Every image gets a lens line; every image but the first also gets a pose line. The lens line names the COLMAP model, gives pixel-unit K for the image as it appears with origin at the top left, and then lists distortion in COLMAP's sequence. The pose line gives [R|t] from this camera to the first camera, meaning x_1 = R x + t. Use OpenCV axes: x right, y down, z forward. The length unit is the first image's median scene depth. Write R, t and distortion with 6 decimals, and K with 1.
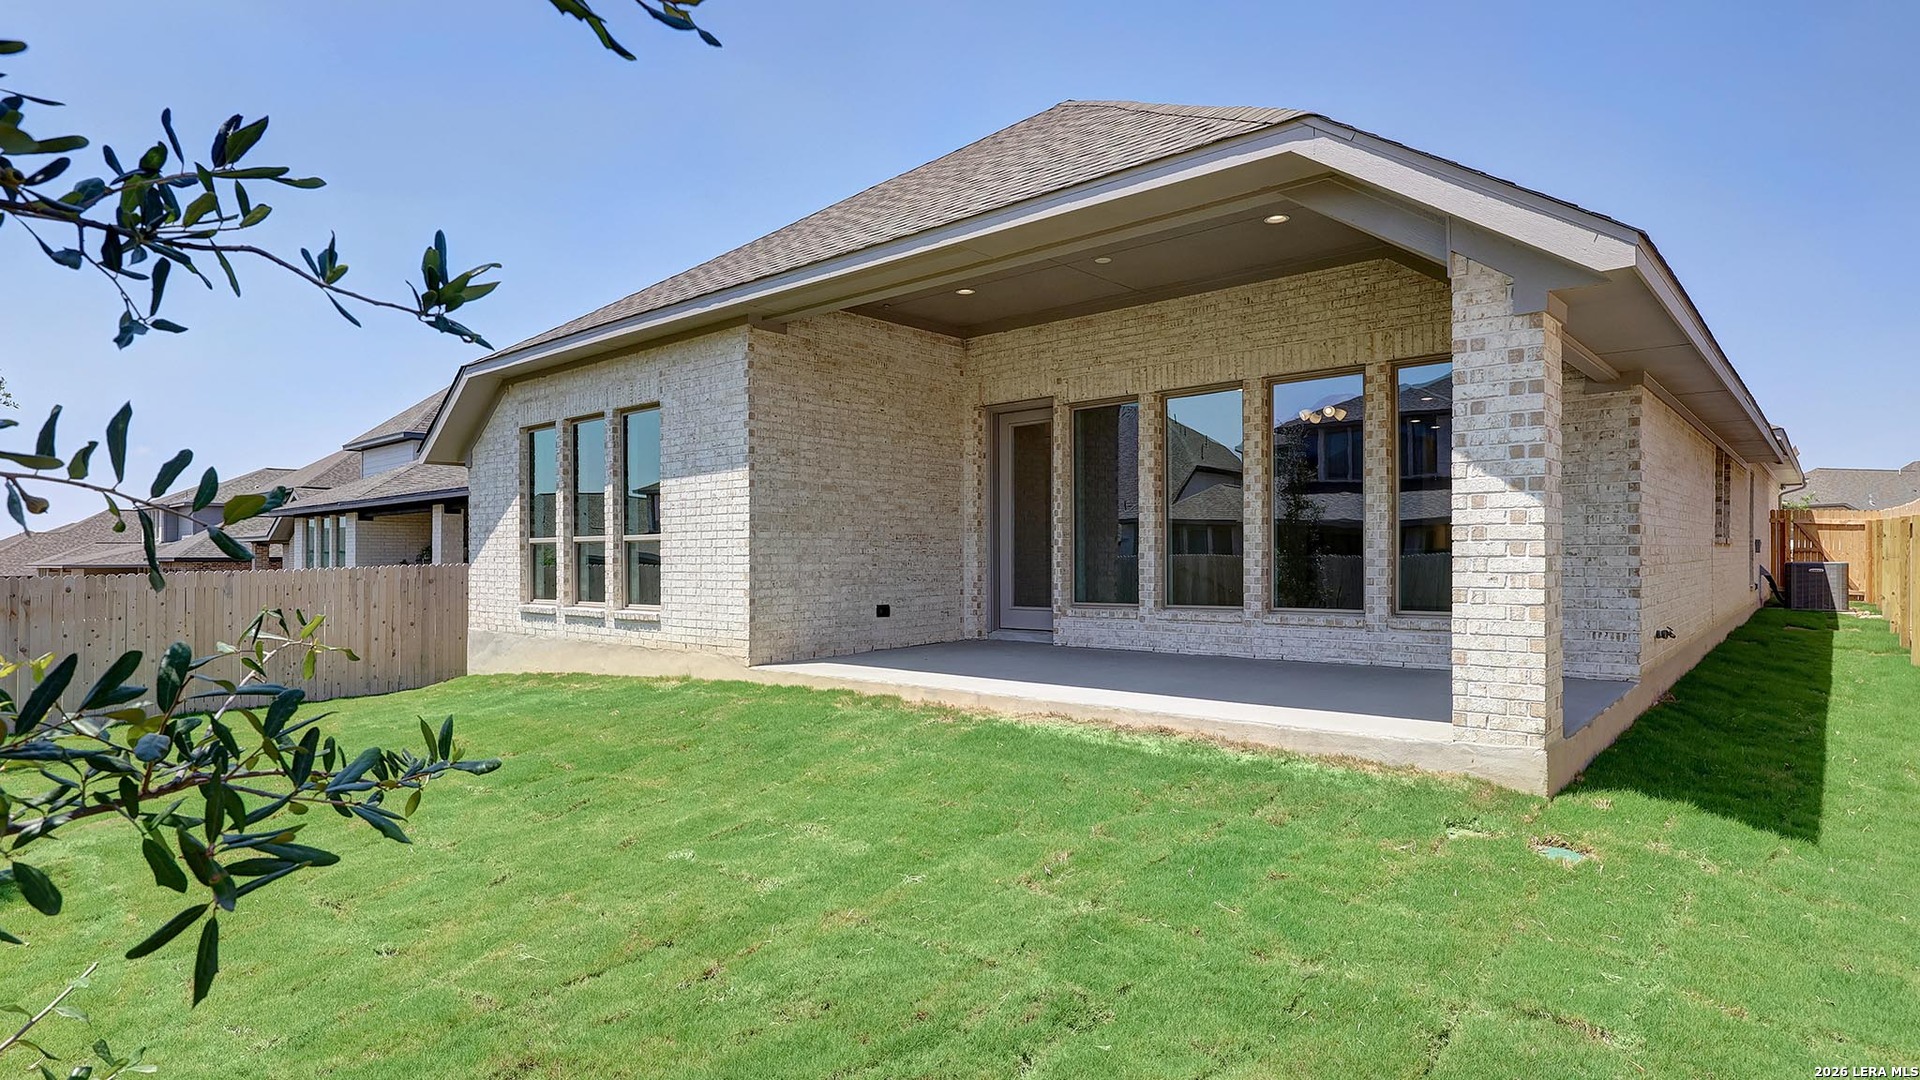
lens RADIAL K [[1003.9, 0, 960.0], [0, 1003.9, 540.0], [0, 0, 1]] dist [0.000692, -0.000021]
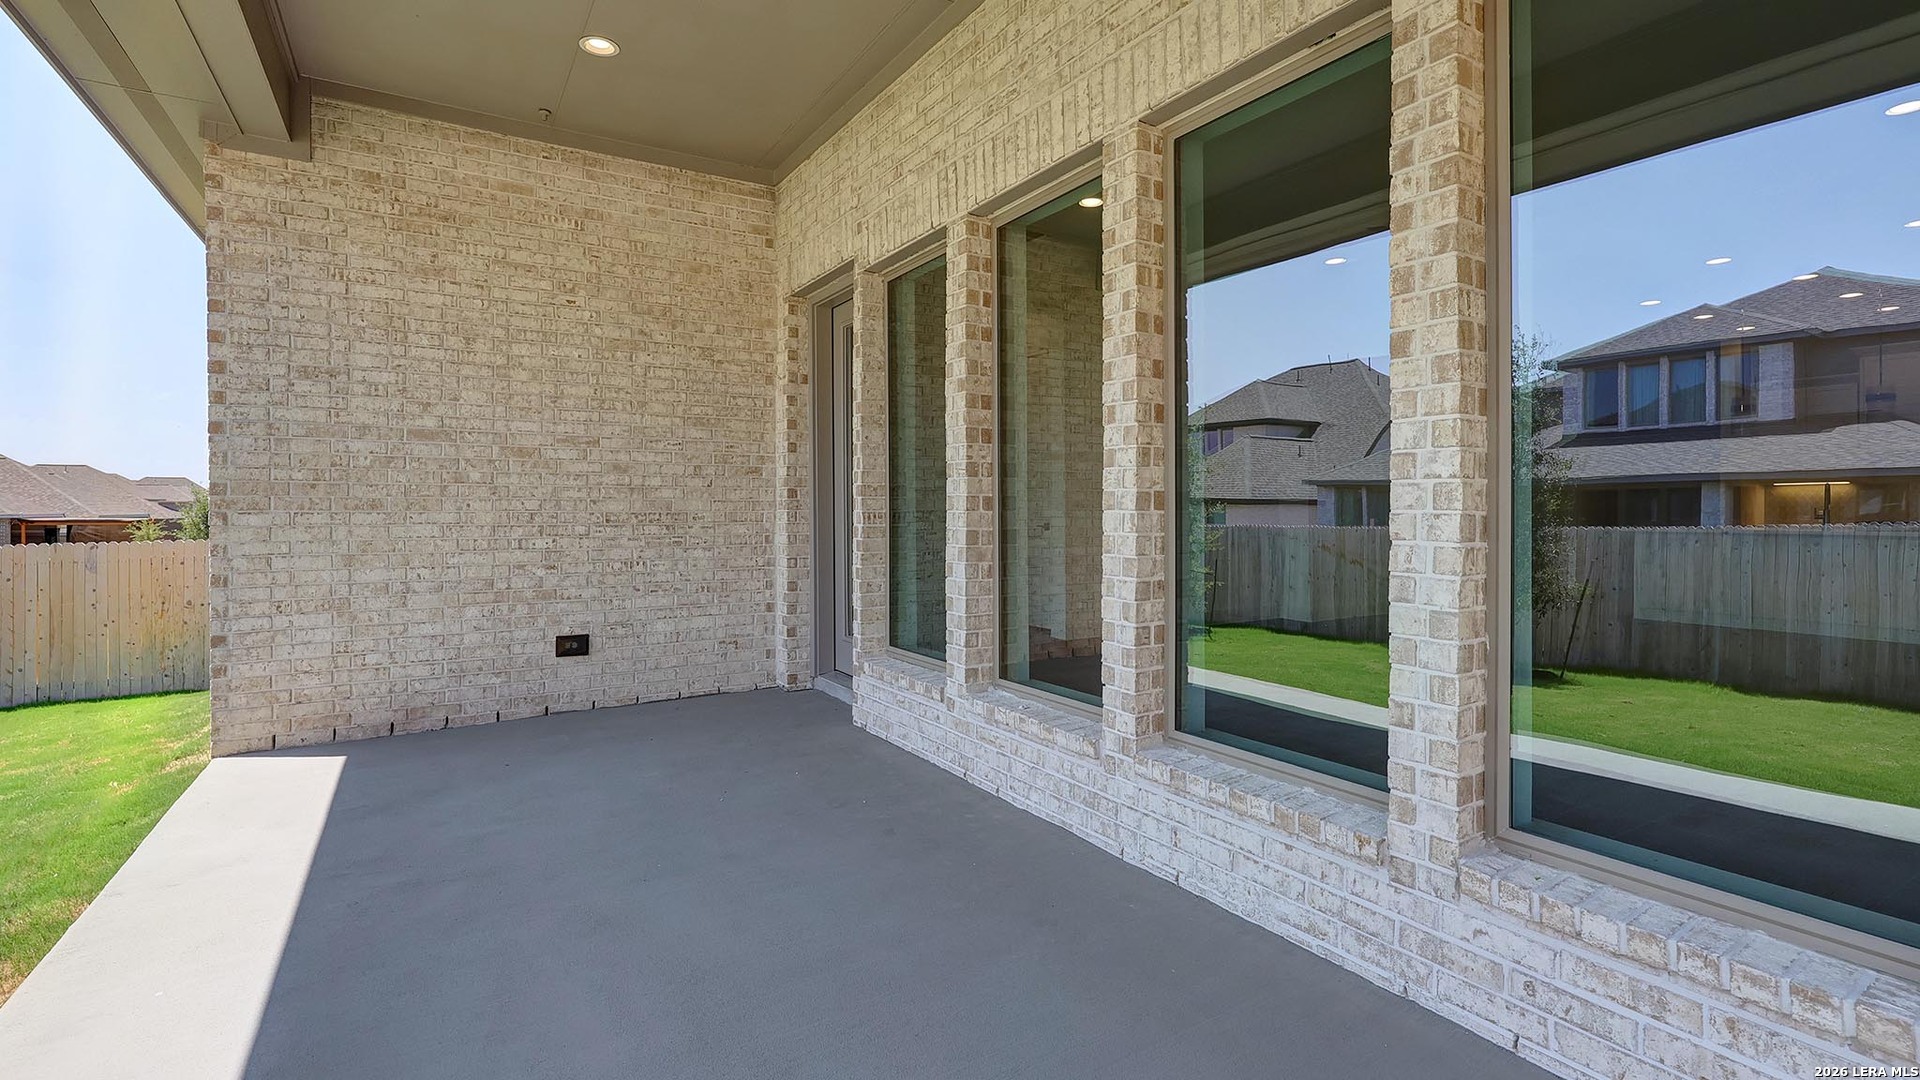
lens RADIAL K [[878.4, 0, 969.3], [0, 878.4, 493.8], [0, 0, 1]] dist [-0.000729, -0.000096]
pose [[0.957347, 0.002651, -0.288929, 0.307129], [-0.002010, 0.999995, 0.002516, -0.020399], [0.288934, -0.001828, 0.957347, 0.609007]]
